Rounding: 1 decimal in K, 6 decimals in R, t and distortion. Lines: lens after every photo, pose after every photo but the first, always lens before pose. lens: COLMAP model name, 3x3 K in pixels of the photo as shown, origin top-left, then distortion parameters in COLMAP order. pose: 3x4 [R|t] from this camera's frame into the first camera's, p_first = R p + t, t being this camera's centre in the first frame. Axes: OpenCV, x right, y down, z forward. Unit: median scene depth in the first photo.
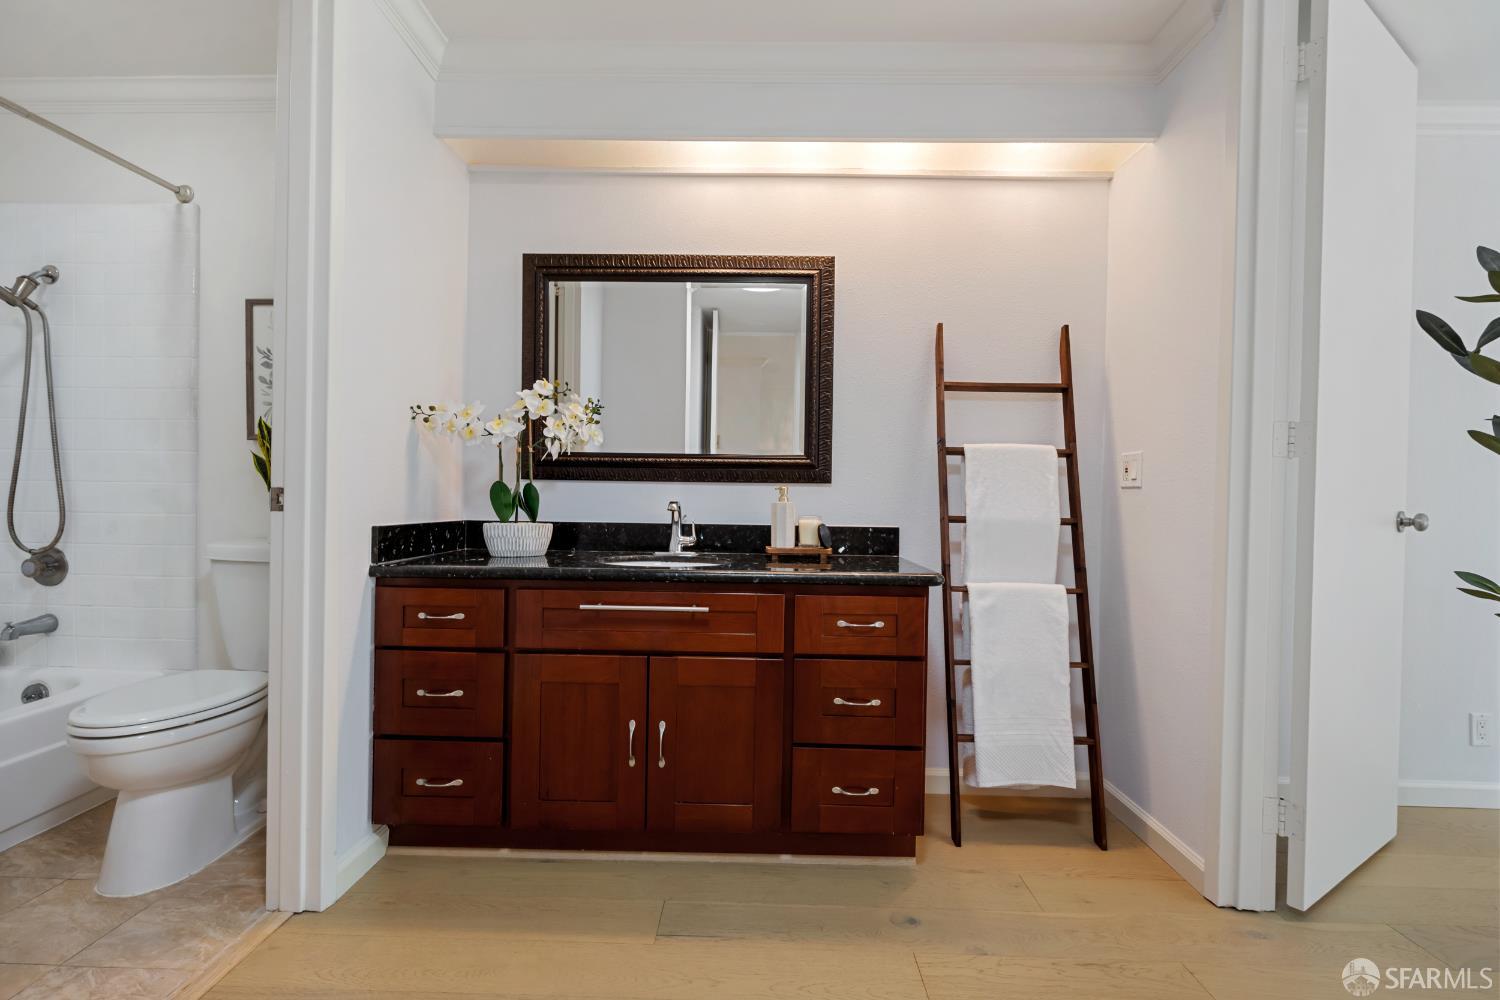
lens RADIAL K [[667.3, 0, 750.0], [0, 667.3, 500.0], [0, 0, 1]] dist [0.000547, 0.000727]
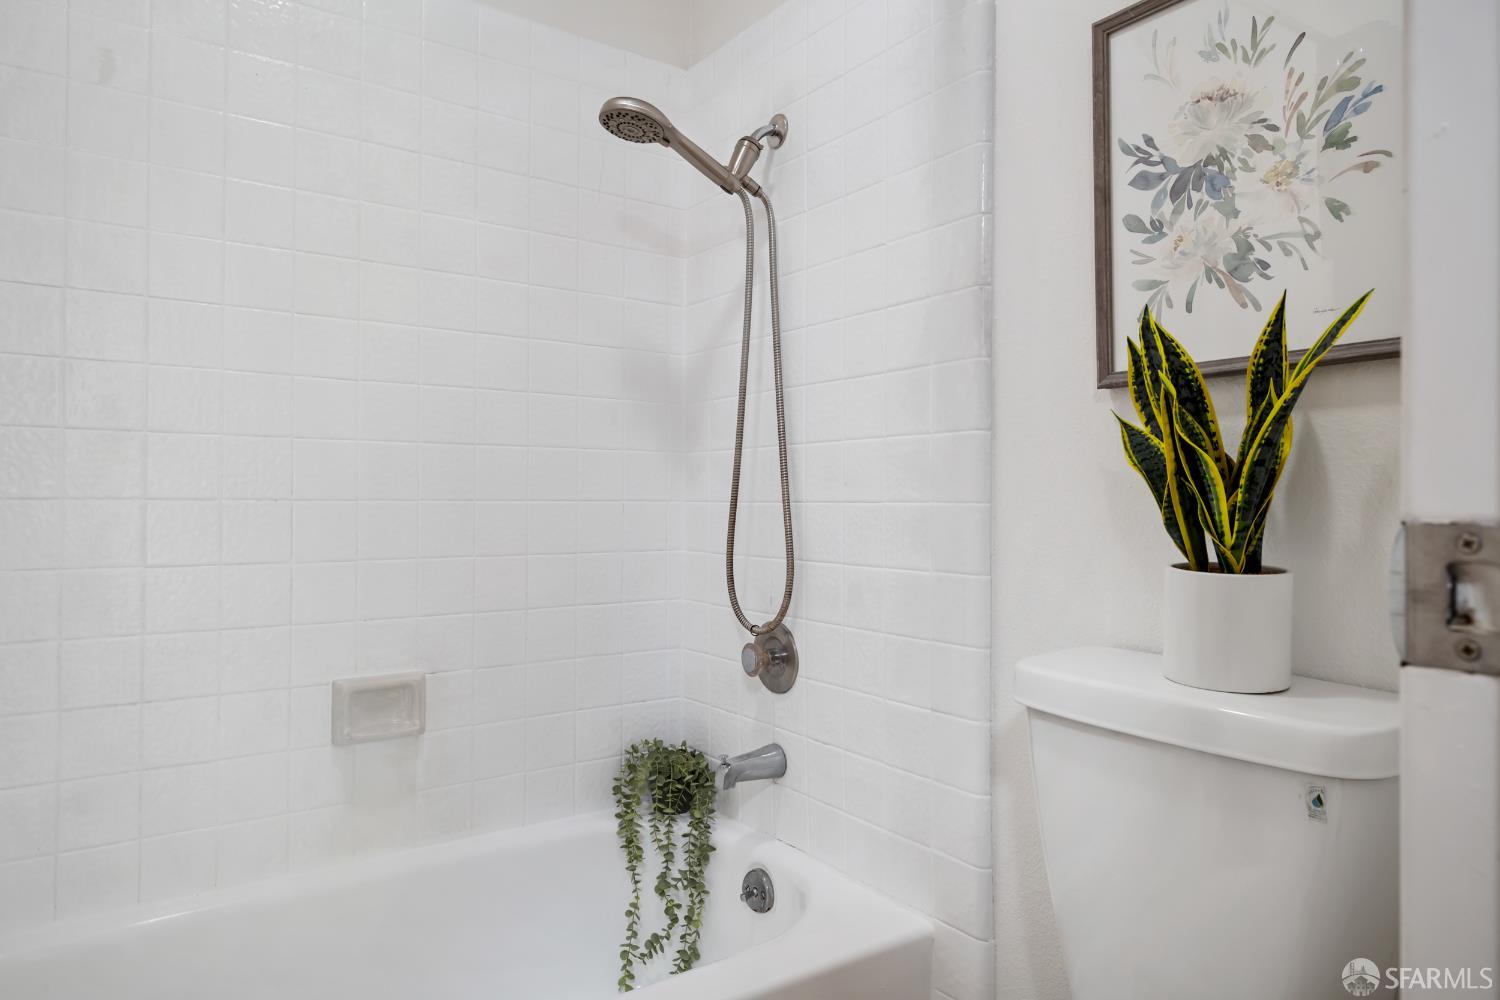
lens RADIAL K [[942.8, 0, 750.0], [0, 942.8, 500.0], [0, 0, 1]] dist [0.001958, 0.000153]
pose [[0.605711, -0.015653, -0.795531, -0.450965], [-0.002381, 0.999766, -0.021485, -0.013948], [0.795682, 0.014908, 0.605532, 0.521715]]
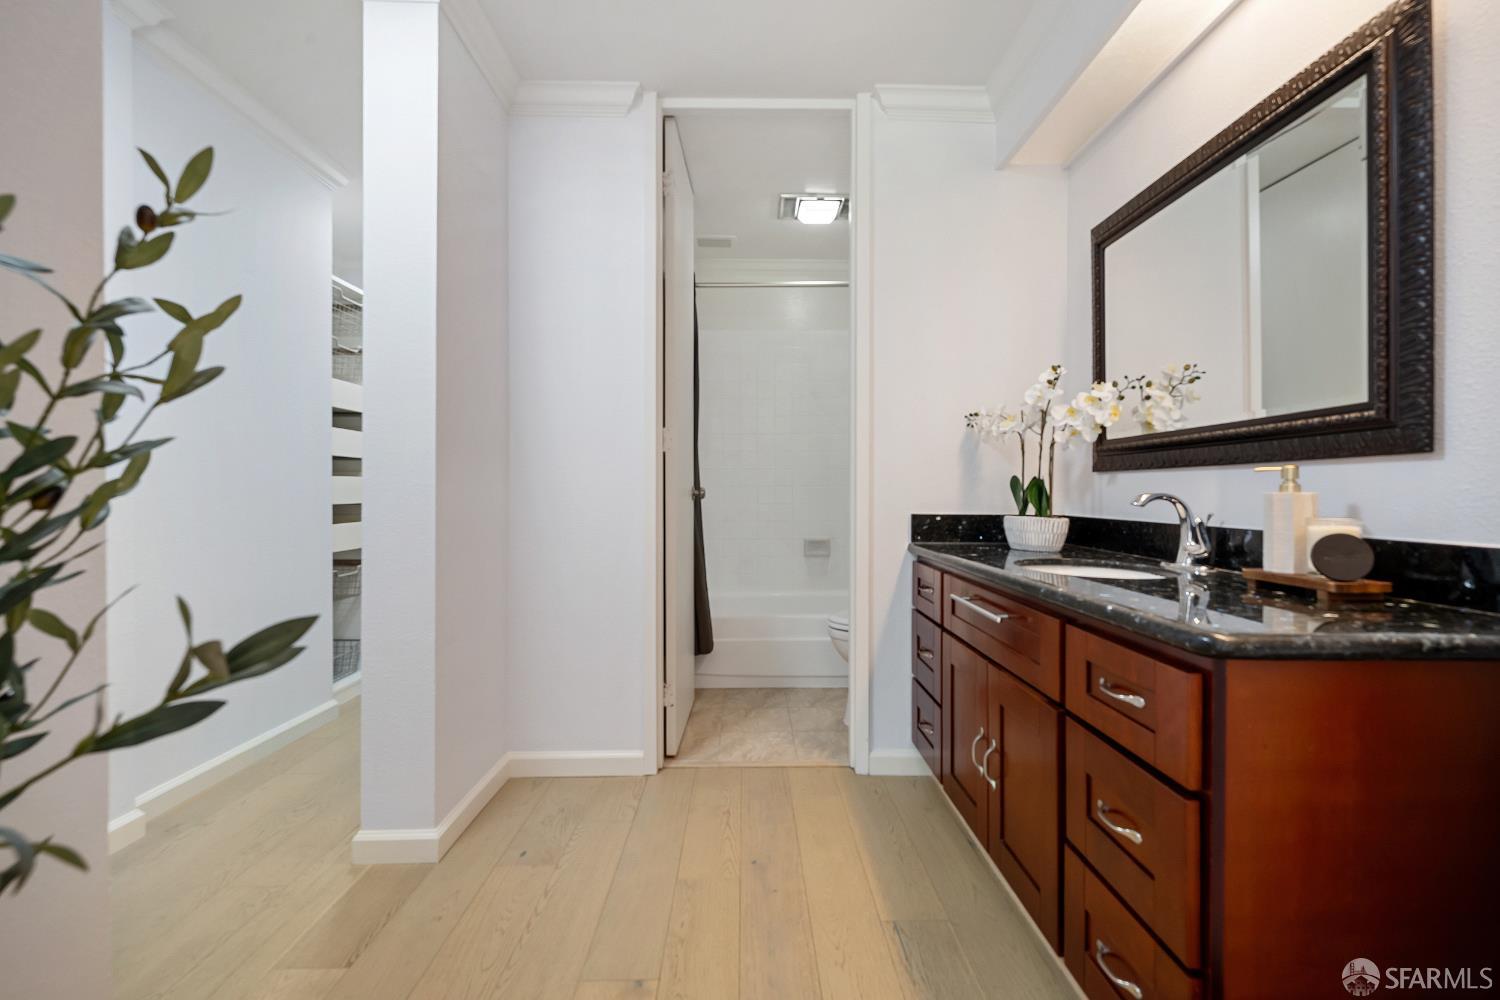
lens RADIAL K [[675.8, 0, 749.6], [0, 675.8, 492.8], [0, 0, 1]] dist [-0.001621, 0.000306]
pose [[0.032886, -0.012490, -0.999381, 0.596977], [-0.004587, 0.999909, -0.012648, 0.012938], [0.999449, 0.005001, 0.032826, 0.502966]]
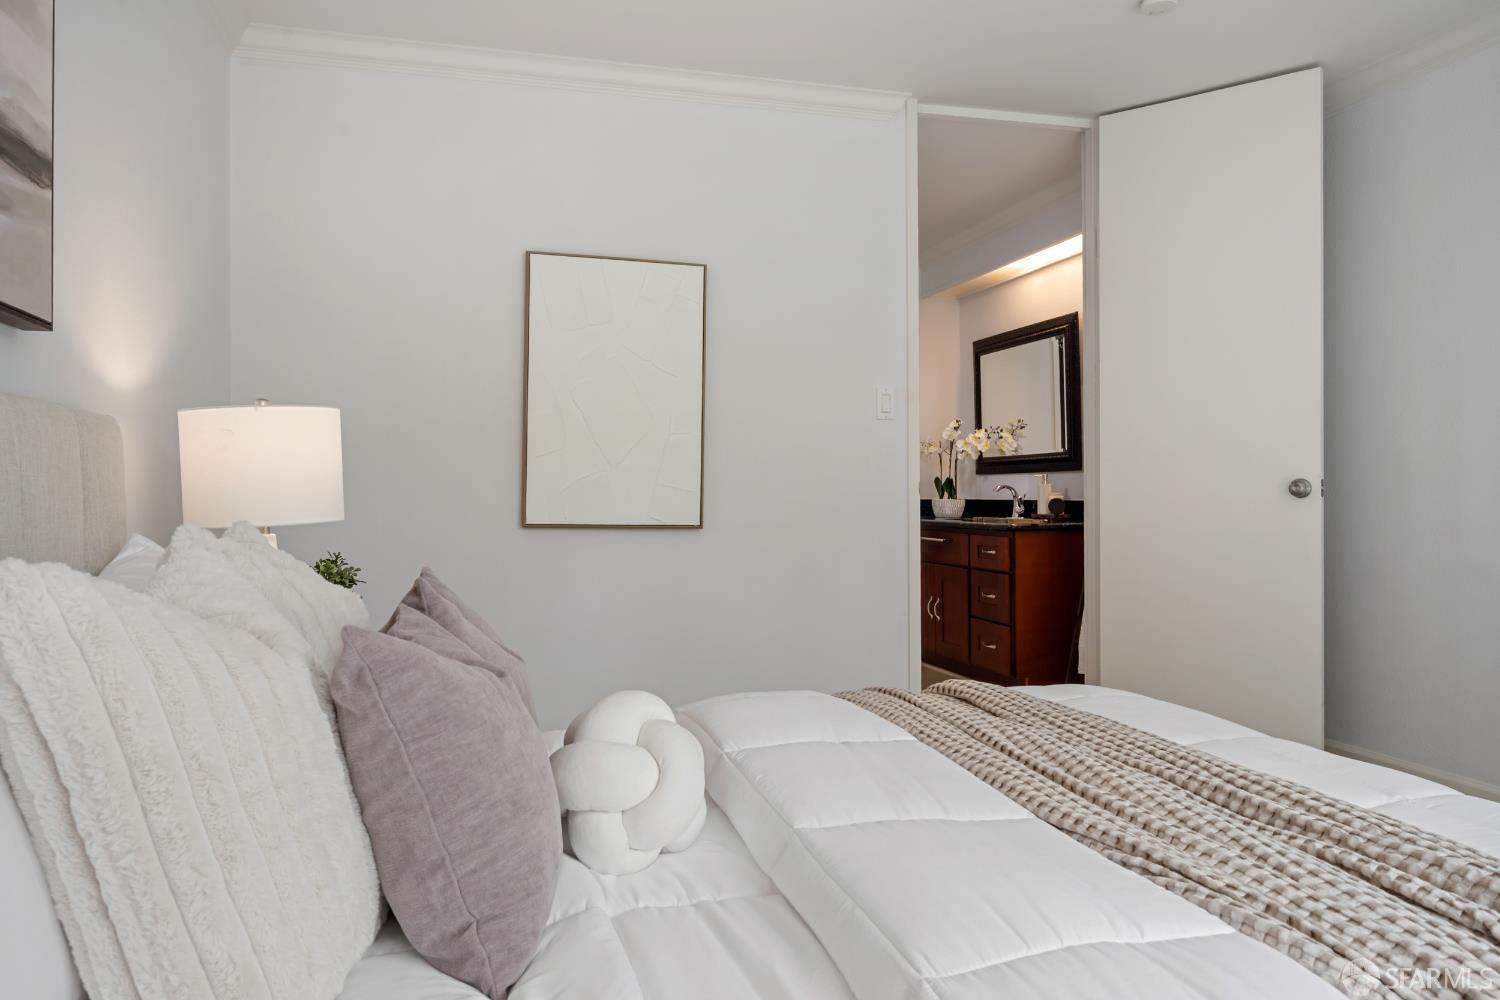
lens RADIAL K [[1032.5, 0, 750.3], [0, 1032.5, 479.5], [0, 0, 1]] dist [0.000795, 0.000007]
pose [[0.292791, -0.027805, -0.955772, 2.061981], [0.012298, 0.999604, -0.025313, 0.043315], [0.956097, -0.004342, 0.293017, -0.334020]]
